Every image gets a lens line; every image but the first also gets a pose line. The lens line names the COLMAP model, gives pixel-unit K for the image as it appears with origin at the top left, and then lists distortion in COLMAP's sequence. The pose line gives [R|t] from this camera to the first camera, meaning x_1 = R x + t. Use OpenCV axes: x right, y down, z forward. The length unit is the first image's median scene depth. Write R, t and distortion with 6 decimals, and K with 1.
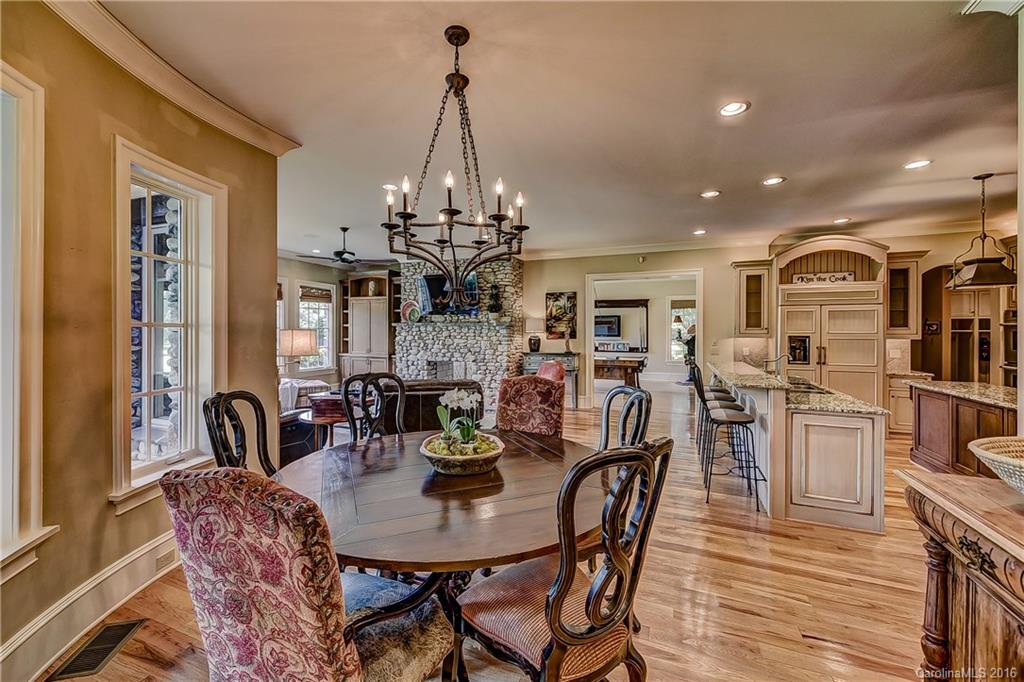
lens RADIAL K [[427.5, 0, 507.5], [0, 427.5, 331.6], [0, 0, 1]] dist [0.015657, 0.000127]
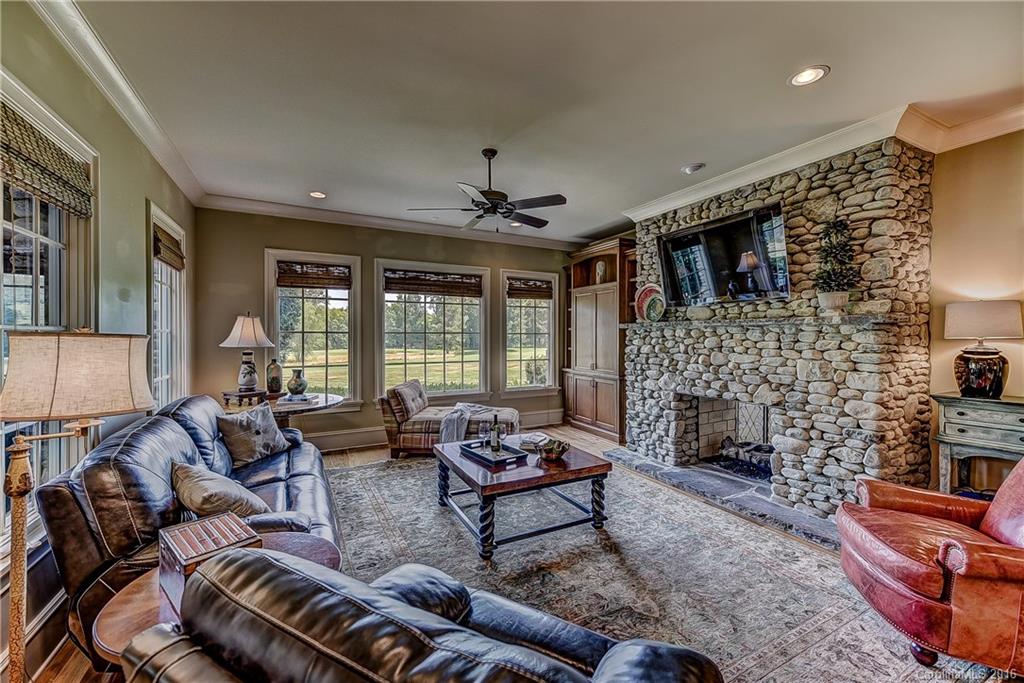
lens RADIAL K [[409.9, 0, 510.4], [0, 409.9, 339.4], [0, 0, 1]] dist [0.000059, -0.000064]
pose [[0.760145, 0.003456, -0.649745, -0.011666], [-0.001395, 0.999992, 0.003687, -0.000012], [0.649753, -0.001897, 0.760143, 0.471135]]
